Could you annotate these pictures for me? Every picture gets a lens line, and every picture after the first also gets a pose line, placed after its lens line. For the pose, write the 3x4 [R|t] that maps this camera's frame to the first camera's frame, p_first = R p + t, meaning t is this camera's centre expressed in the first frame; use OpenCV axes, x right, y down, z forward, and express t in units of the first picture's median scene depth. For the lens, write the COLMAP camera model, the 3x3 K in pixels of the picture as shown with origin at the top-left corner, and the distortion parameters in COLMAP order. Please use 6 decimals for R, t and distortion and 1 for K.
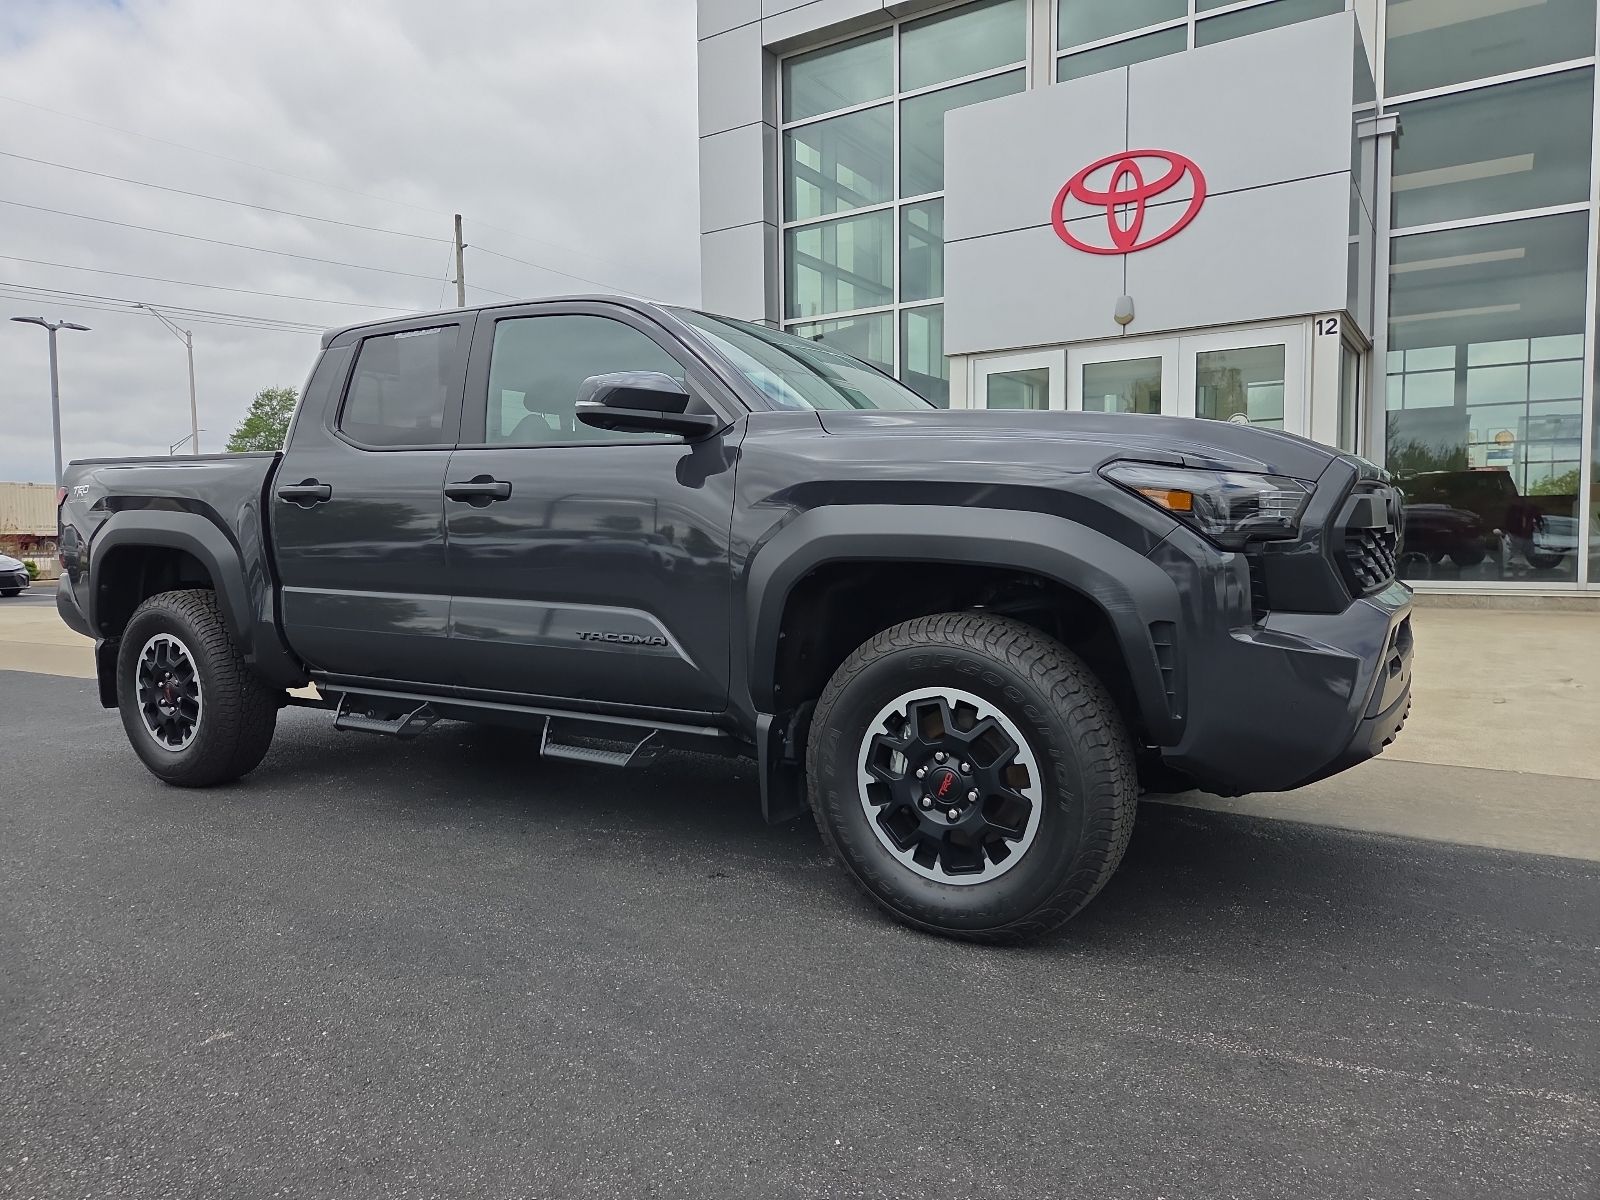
lens RADIAL K [[1064.8, 0, 803.1], [0, 1064.8, 600.3], [0, 0, 1]] dist [0.062611, -0.048727]
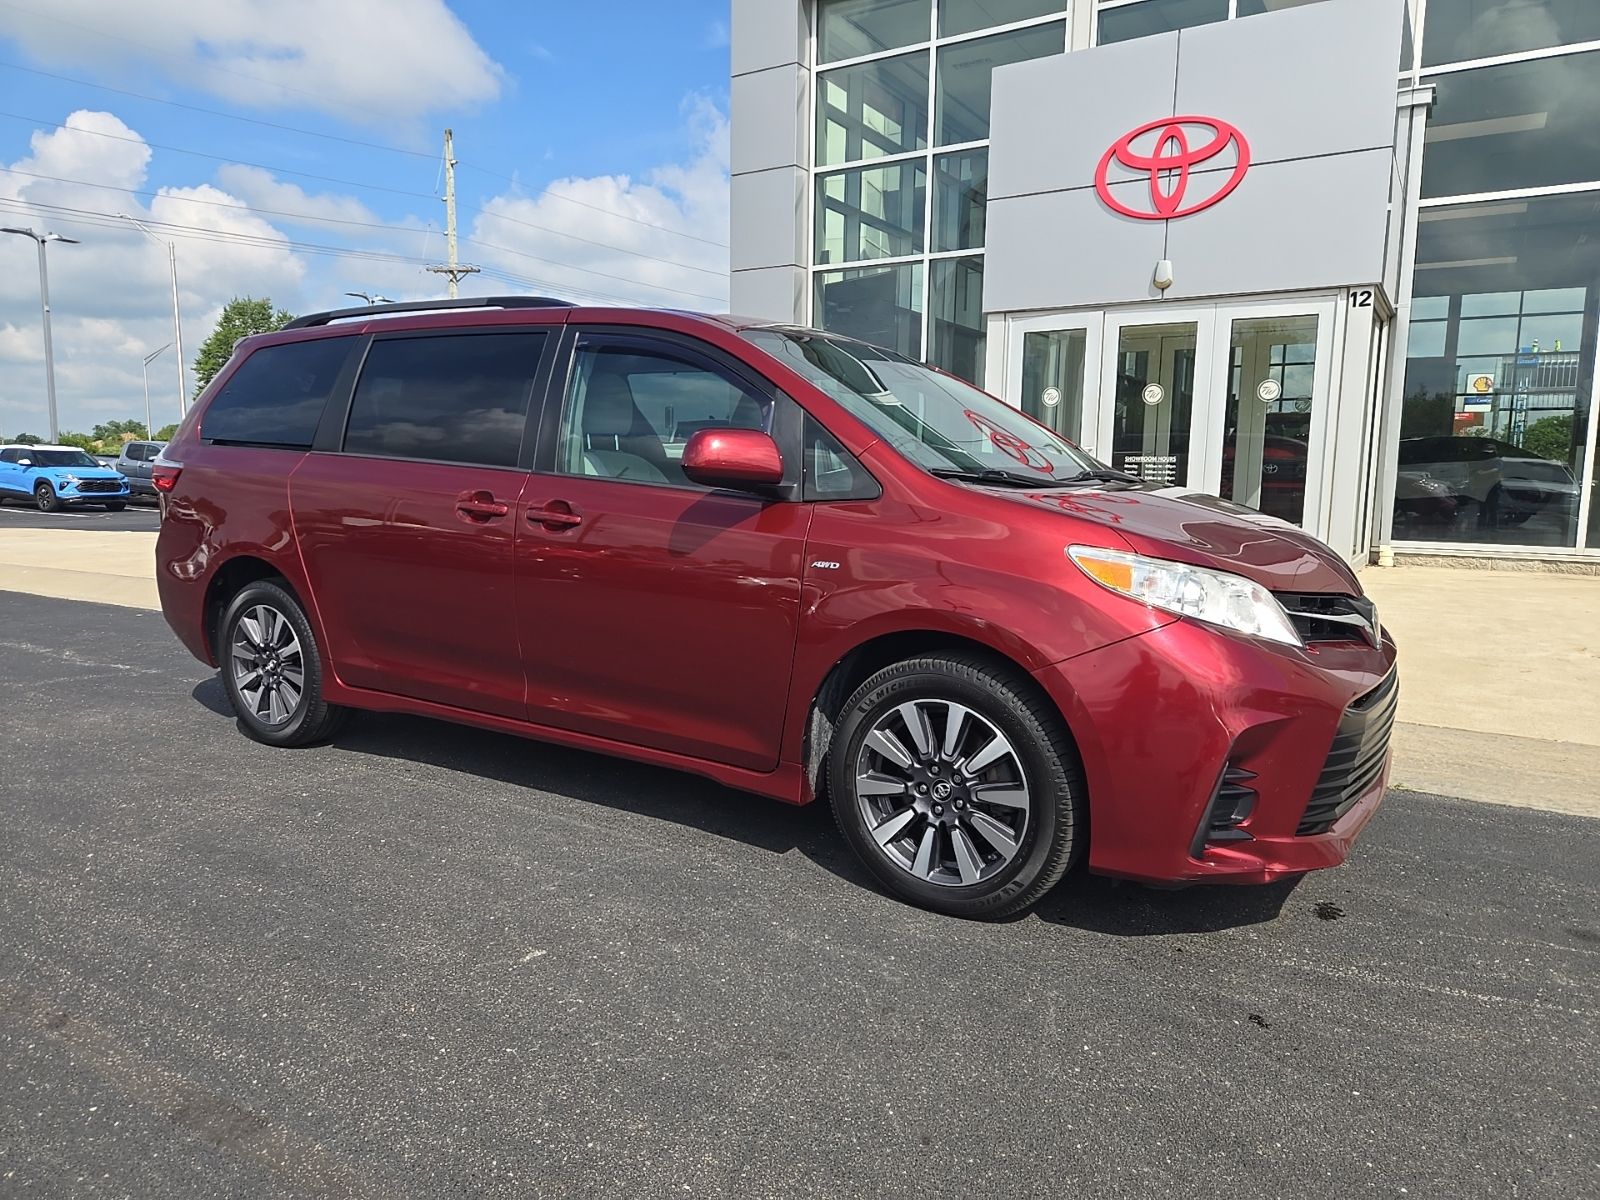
lens RADIAL K [[1060.7, 0, 802.1], [0, 1060.7, 598.1], [0, 0, 1]] dist [0.073220, -0.060967]
pose [[0.999529, 0.021072, 0.022327, -0.064681], [-0.022461, 0.997702, 0.063917, -0.018565], [-0.020929, -0.064389, 0.997705, -0.041857]]
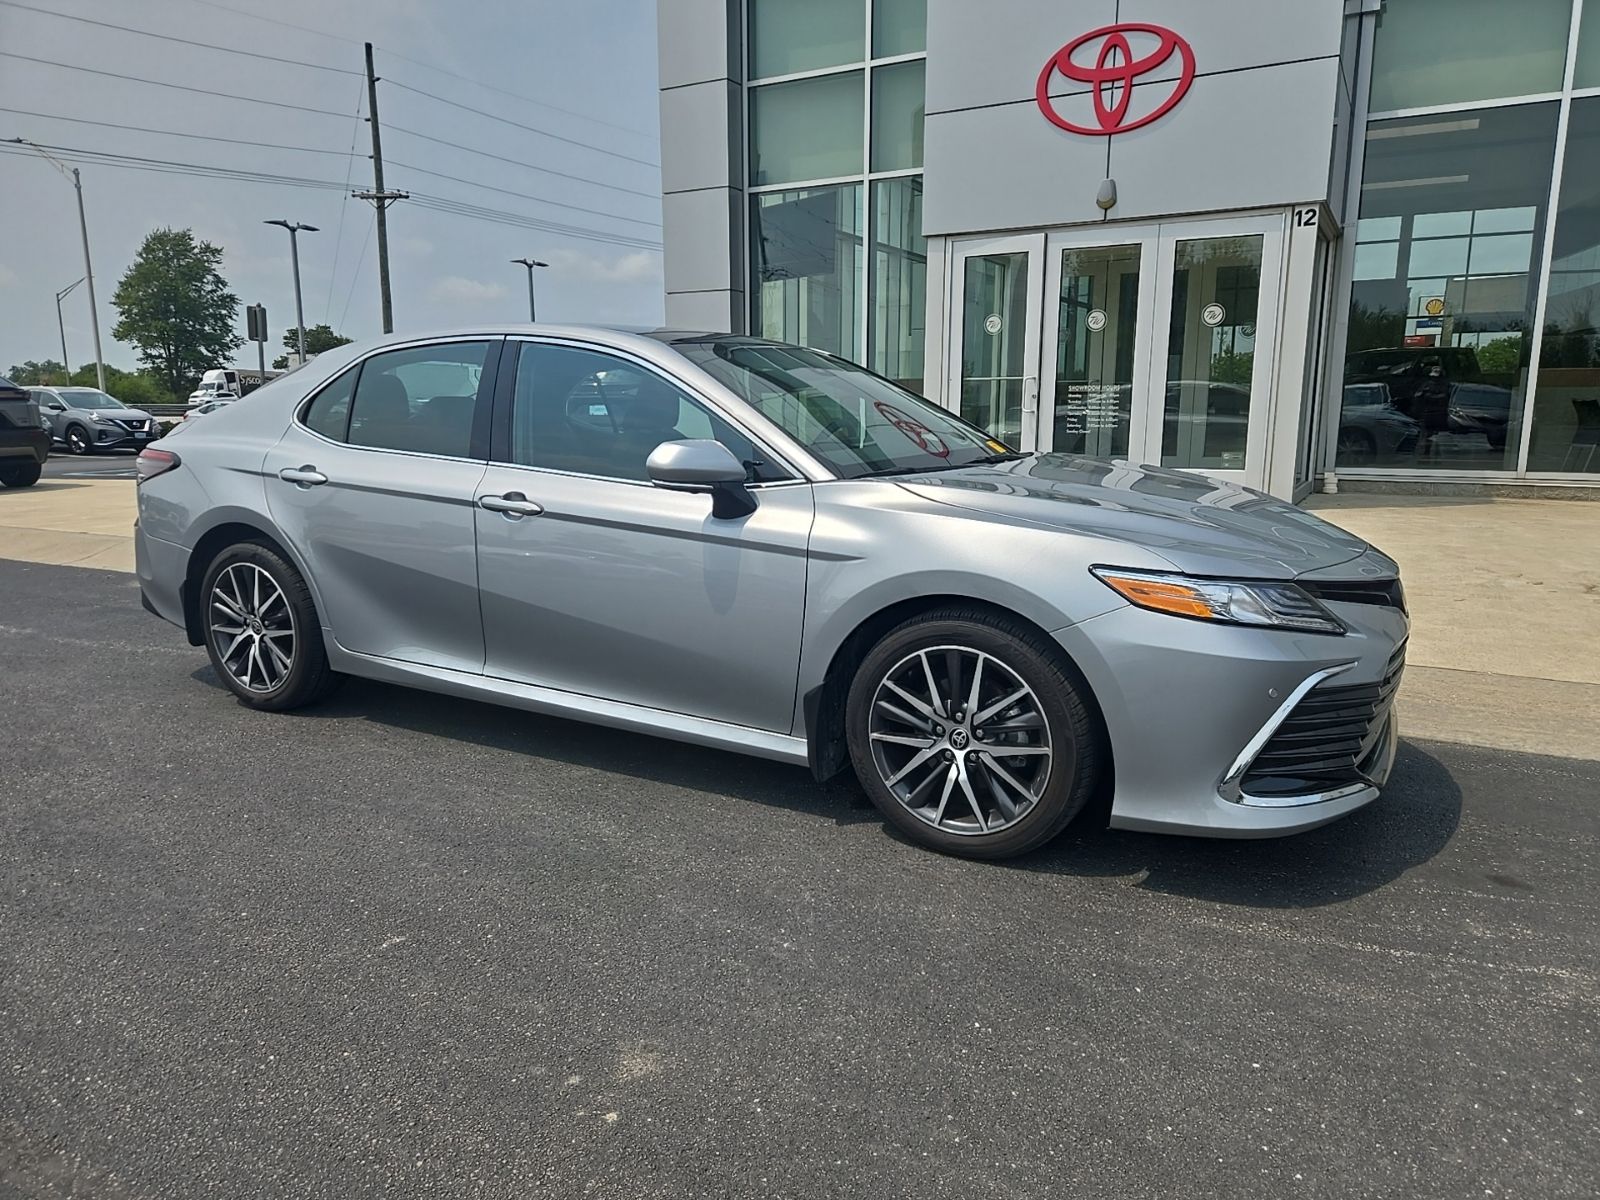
lens RADIAL K [[1071.2, 0, 804.3], [0, 1071.2, 595.0], [0, 0, 1]] dist [0.076015, -0.063941]
pose [[0.998015, -0.001756, 0.062957, -0.043882], [-0.005786, 0.992828, 0.119409, -0.020411], [-0.062716, -0.119536, 0.990847, -0.021354]]
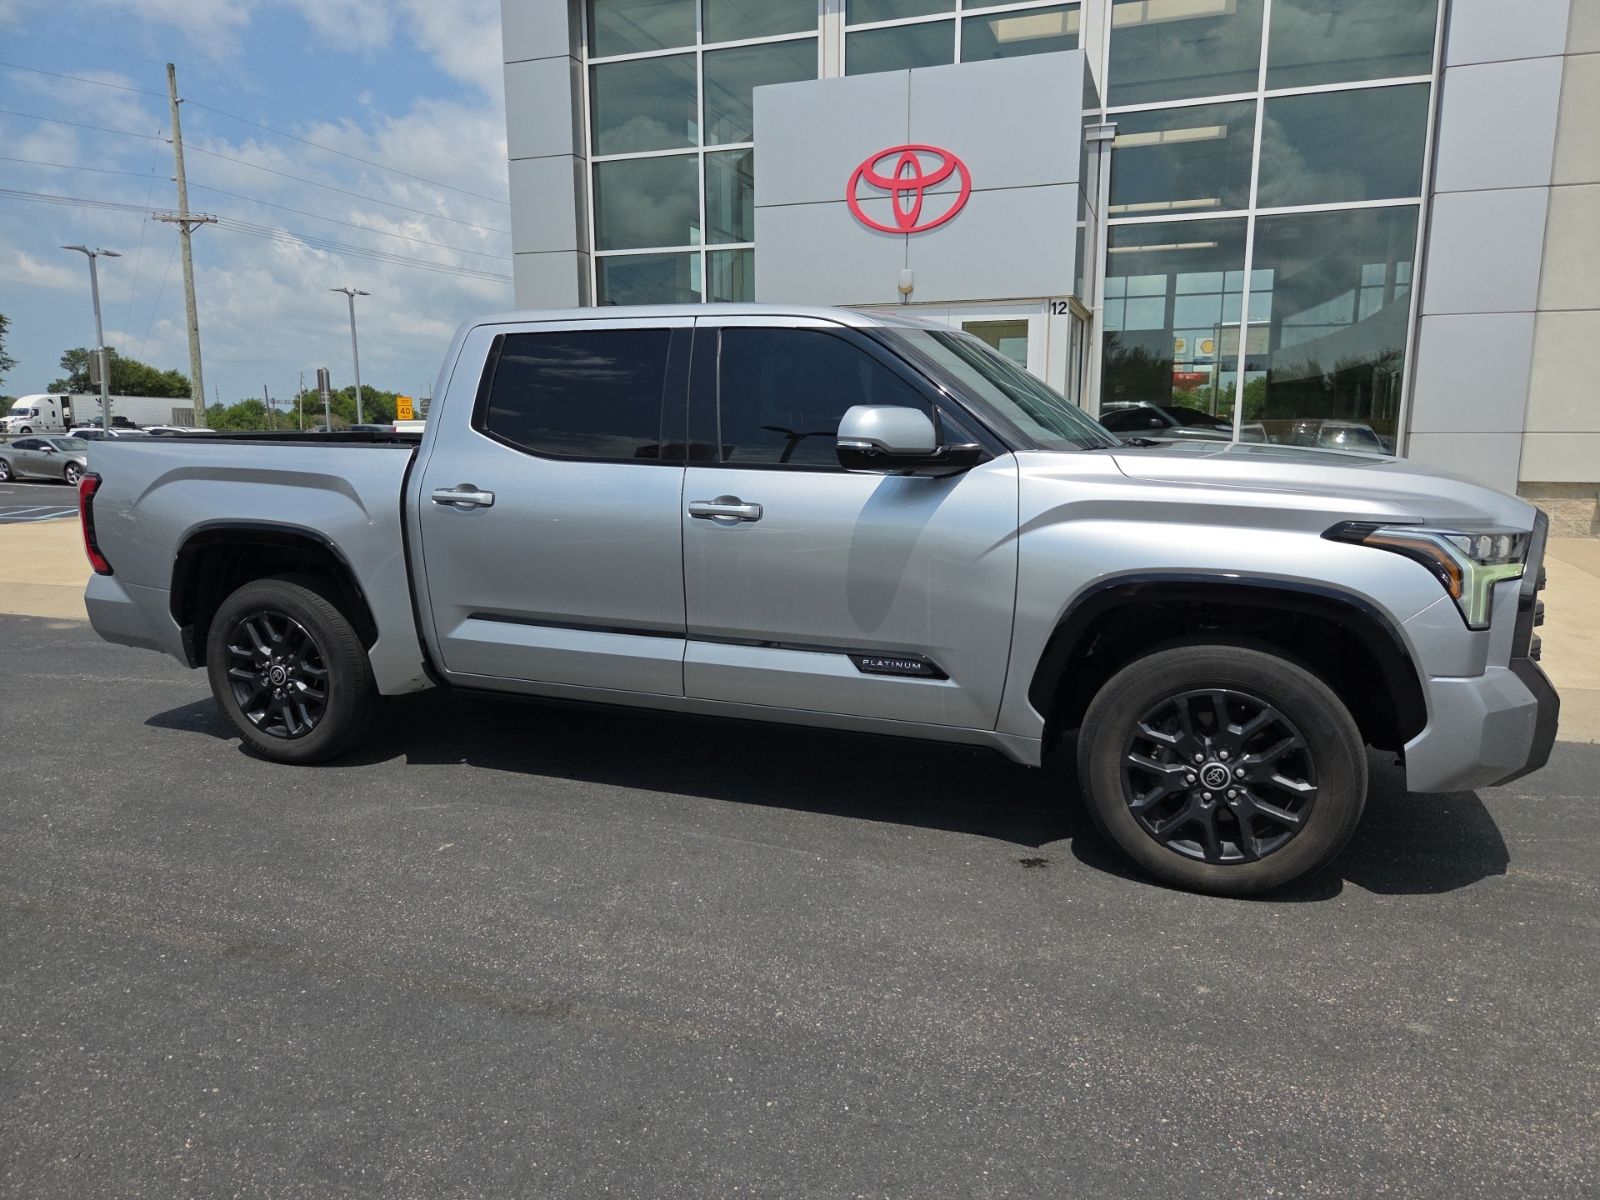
lens RADIAL K [[1067.8, 0, 815.1], [0, 1067.8, 603.1], [0, 0, 1]] dist [0.065628, -0.057145]
pose [[0.973940, -0.025695, 0.225344, -0.080592], [0.002204, 0.994587, 0.103881, -0.037601], [-0.226793, -0.100677, 0.968725, -0.178289]]
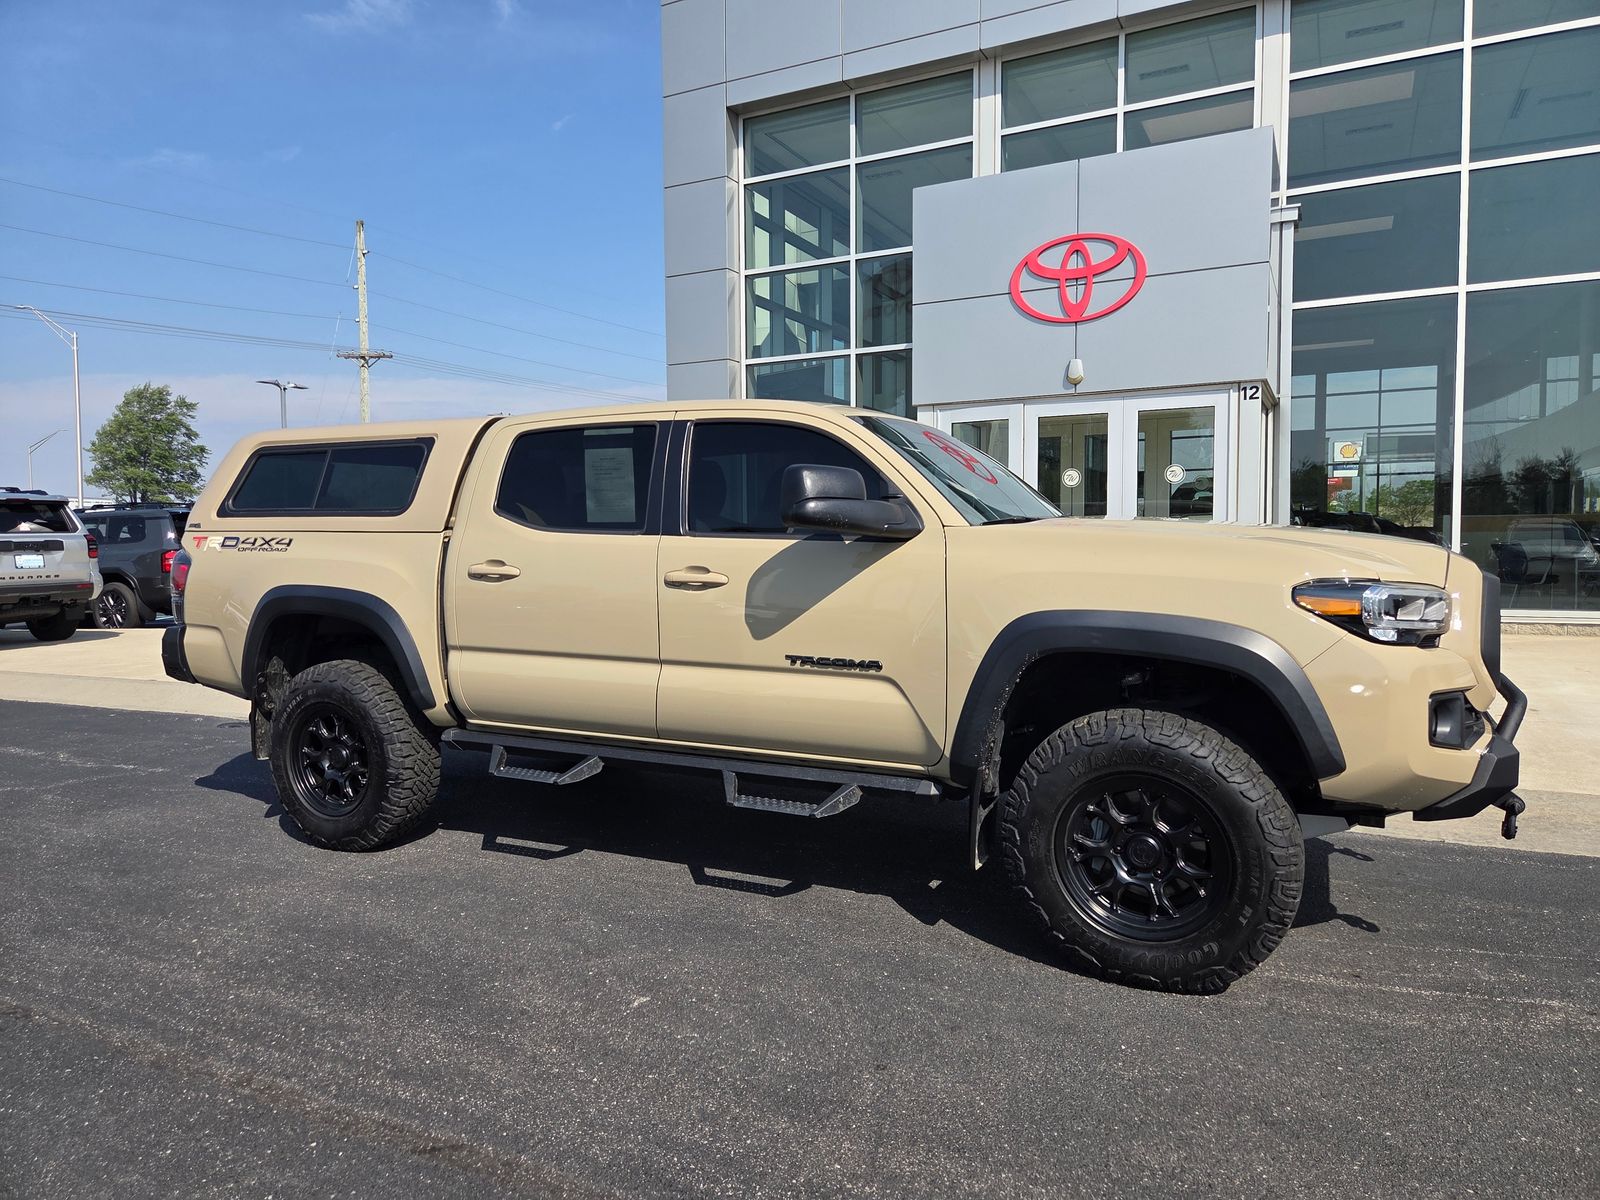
lens RADIAL K [[1059.3, 0, 791.6], [0, 1059.3, 587.7], [0, 0, 1]] dist [0.074098, -0.057776]
pose [[0.995276, -0.002920, 0.097043, -0.112354], [0.004267, 0.999897, -0.013669, -0.026700], [-0.096993, 0.014018, 0.995186, -0.096154]]
